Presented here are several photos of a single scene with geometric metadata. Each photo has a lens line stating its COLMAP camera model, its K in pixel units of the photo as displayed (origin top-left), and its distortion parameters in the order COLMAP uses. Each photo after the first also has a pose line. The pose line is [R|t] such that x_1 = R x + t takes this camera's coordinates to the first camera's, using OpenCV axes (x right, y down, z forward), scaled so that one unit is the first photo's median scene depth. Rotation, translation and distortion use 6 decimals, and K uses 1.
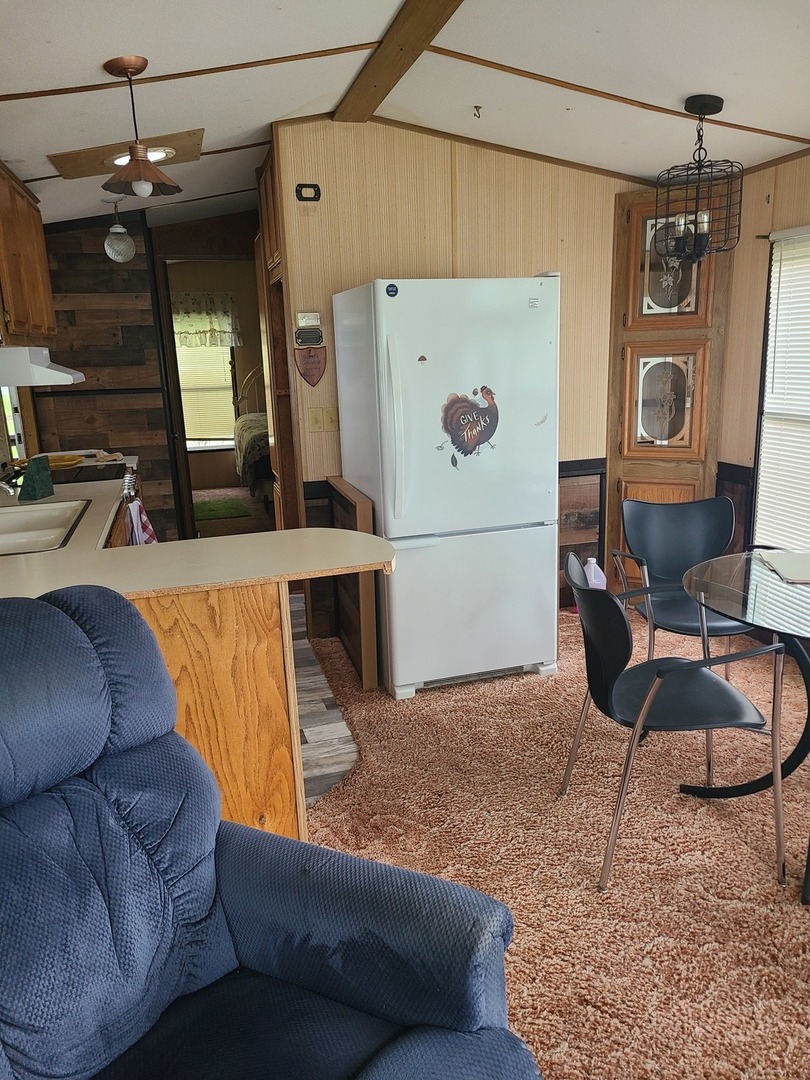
lens RADIAL K [[801.0, 0, 405.0], [0, 801.0, 540.0], [0, 0, 1]] dist [0.052911, -0.001659]
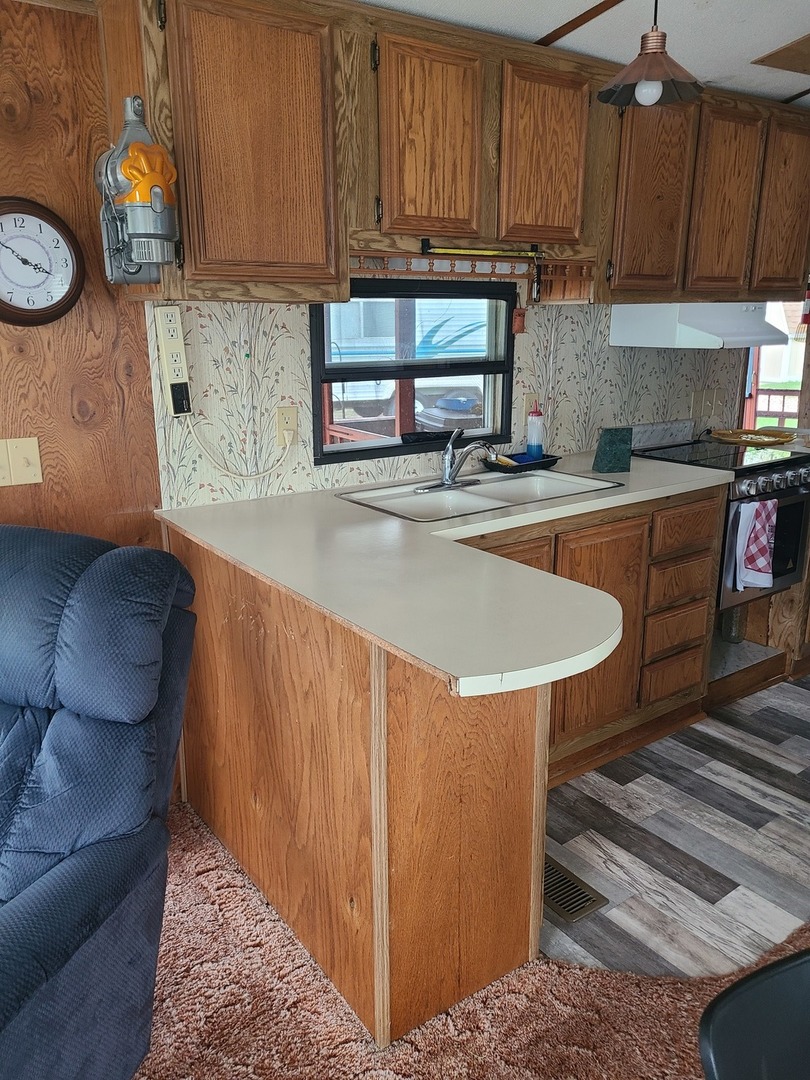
lens RADIAL K [[801.0, 0, 405.0], [0, 801.0, 540.0], [0, 0, 1]] dist [0.052911, -0.001659]
pose [[0.345805, 0.286102, -0.893625, 0.493447], [-0.225691, 0.949782, 0.216746, -0.200049], [0.910760, 0.126731, 0.393009, 0.726290]]
